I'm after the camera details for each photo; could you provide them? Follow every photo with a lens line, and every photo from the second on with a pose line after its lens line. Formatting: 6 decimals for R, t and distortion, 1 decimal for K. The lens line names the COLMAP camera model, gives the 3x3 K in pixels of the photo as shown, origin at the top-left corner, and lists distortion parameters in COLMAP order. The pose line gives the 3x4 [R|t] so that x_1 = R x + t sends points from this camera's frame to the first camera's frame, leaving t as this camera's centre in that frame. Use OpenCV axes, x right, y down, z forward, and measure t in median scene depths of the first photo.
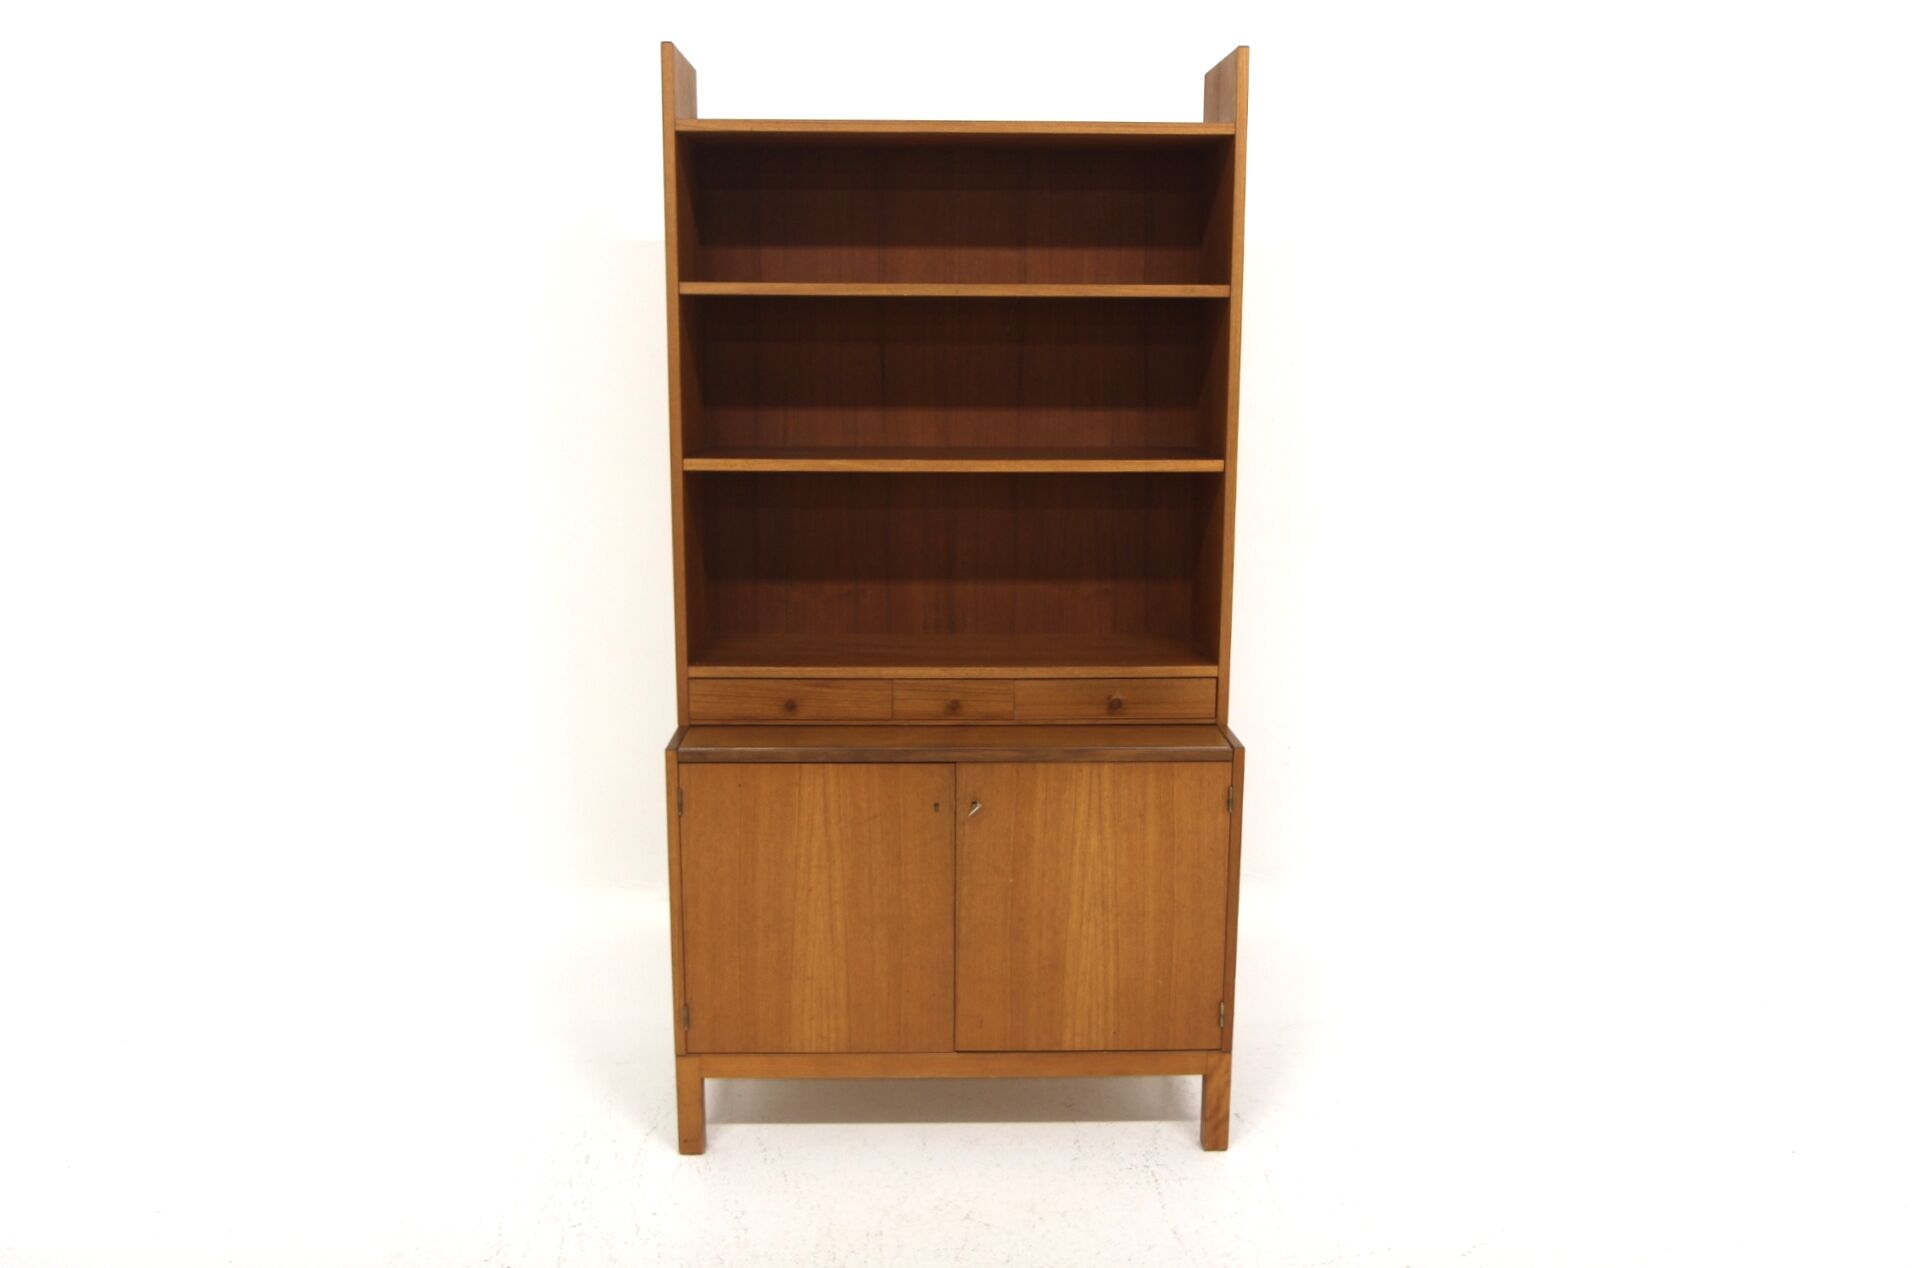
lens RADIAL K [[1600.7, 0, 919.7], [0, 1600.7, 631.8], [0, 0, 1]] dist [-0.069194, 0.001014]
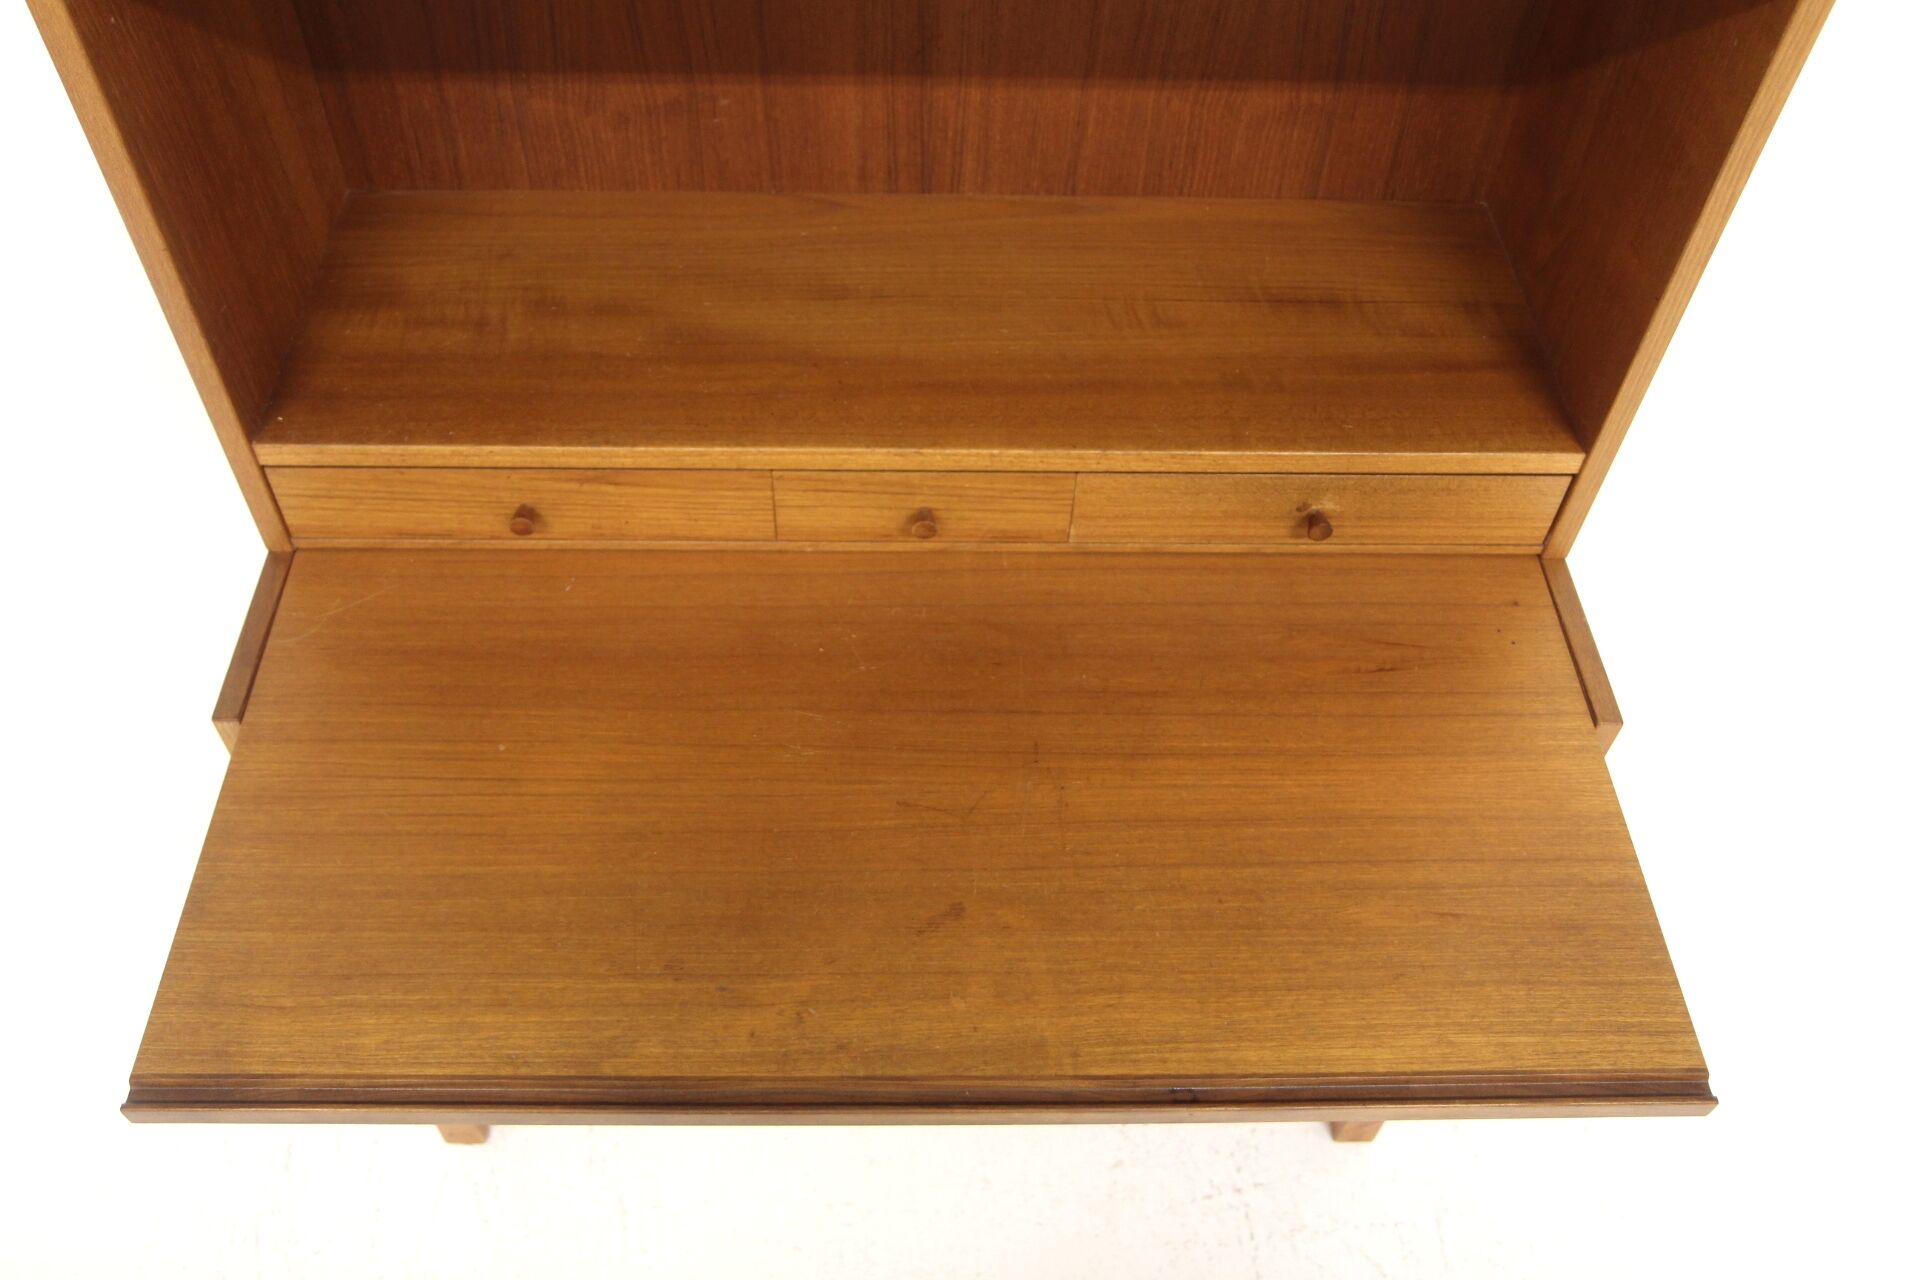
lens RADIAL K [[1607.4, 0, 923.6], [0, 1607.4, 637.8], [0, 0, 1]] dist [-0.069194, 0.001014]
pose [[0.999804, 0.007445, 0.018357, 0.013759], [-0.017379, 0.774385, 0.632476, -0.191276], [-0.009506, -0.632670, 0.774363, 0.662343]]
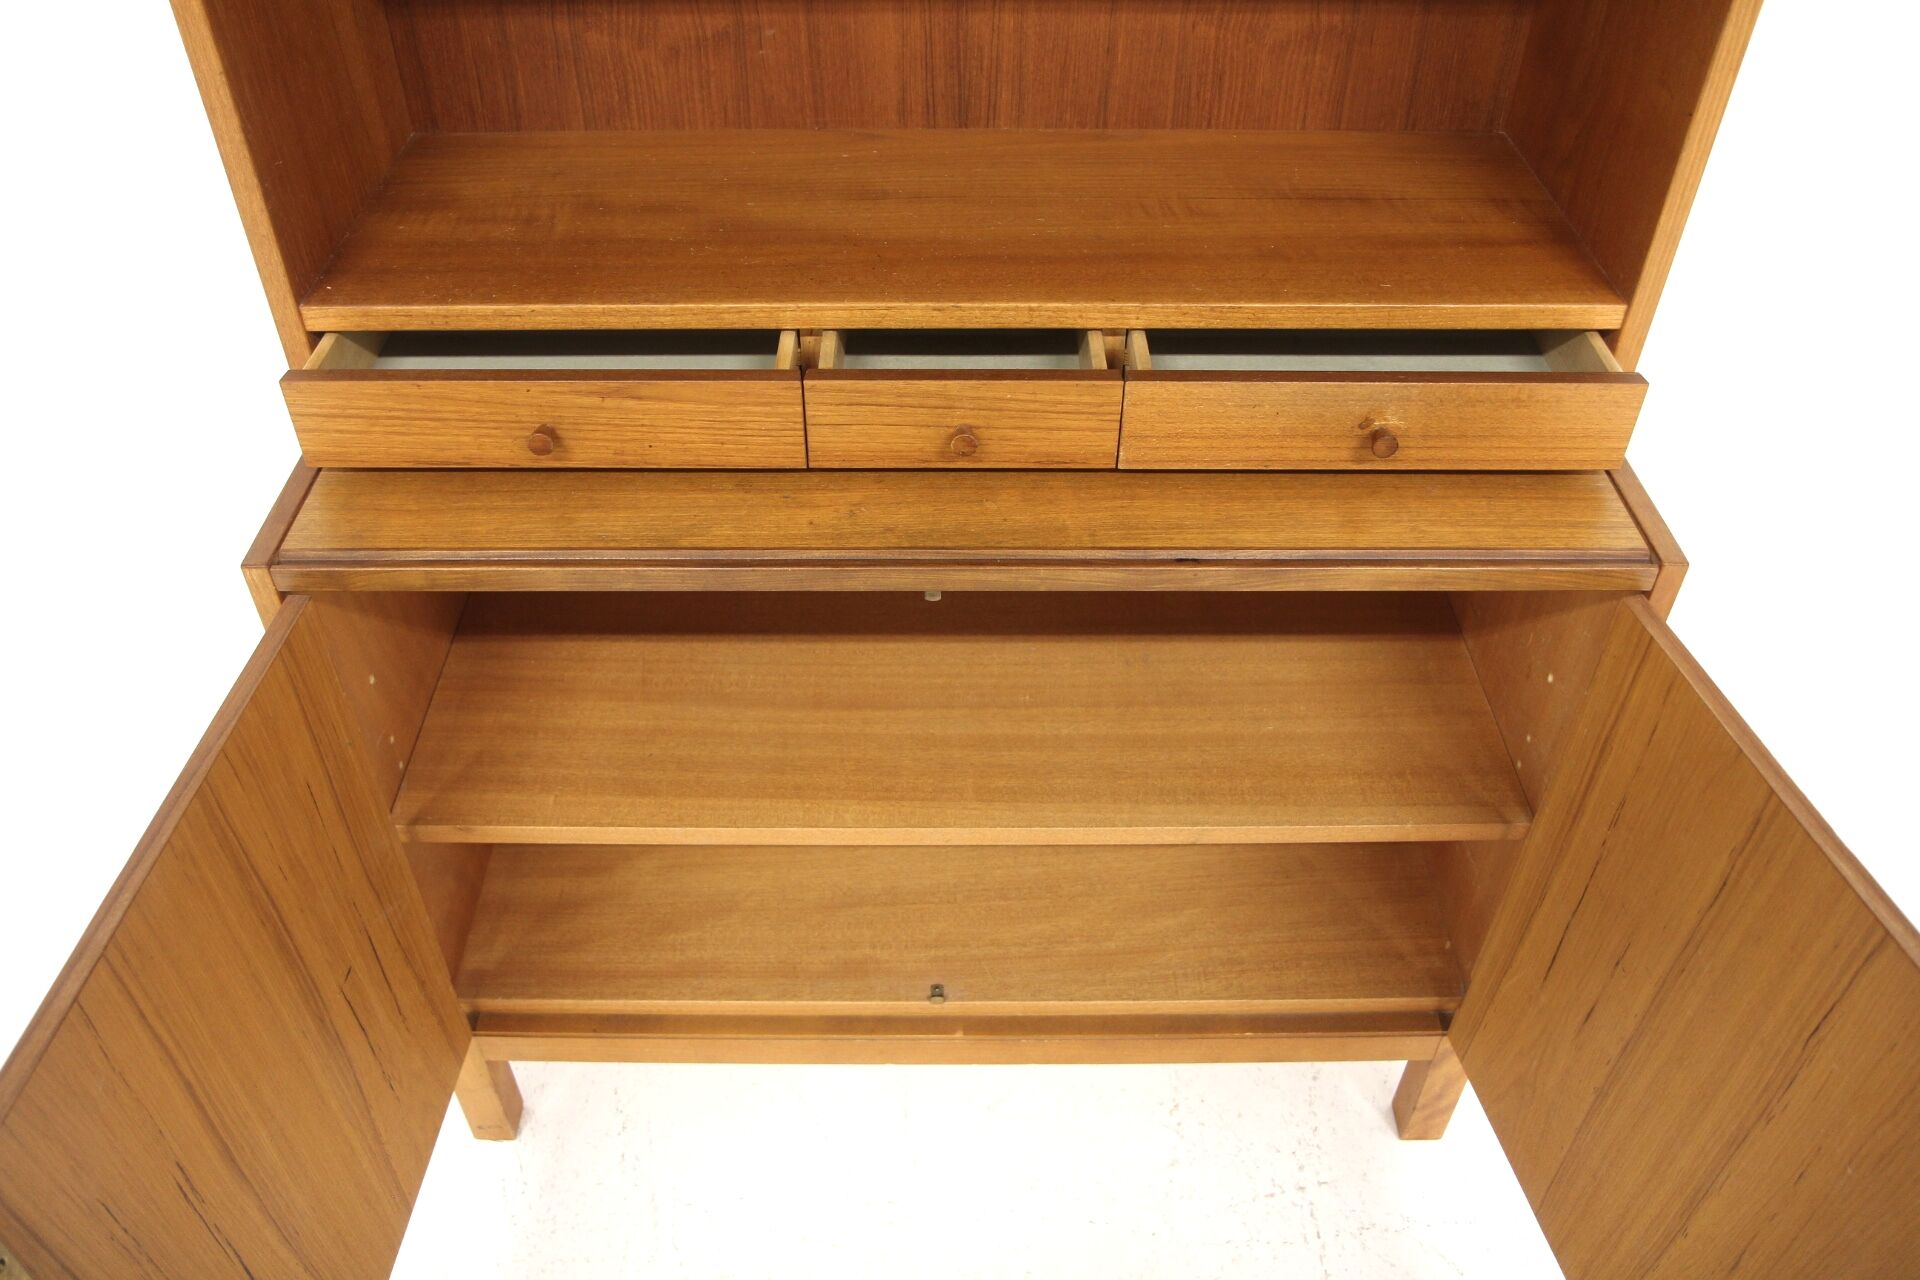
lens RADIAL K [[1494.8, 0, 926.7], [0, 1494.8, 642.1], [0, 0, 1]] dist [-0.079049, 0.002340]
pose [[0.999949, 0.001688, -0.009973, 0.015794], [0.003622, 0.860820, 0.508897, -0.091996], [0.009444, -0.508907, 0.860770, 0.639719]]
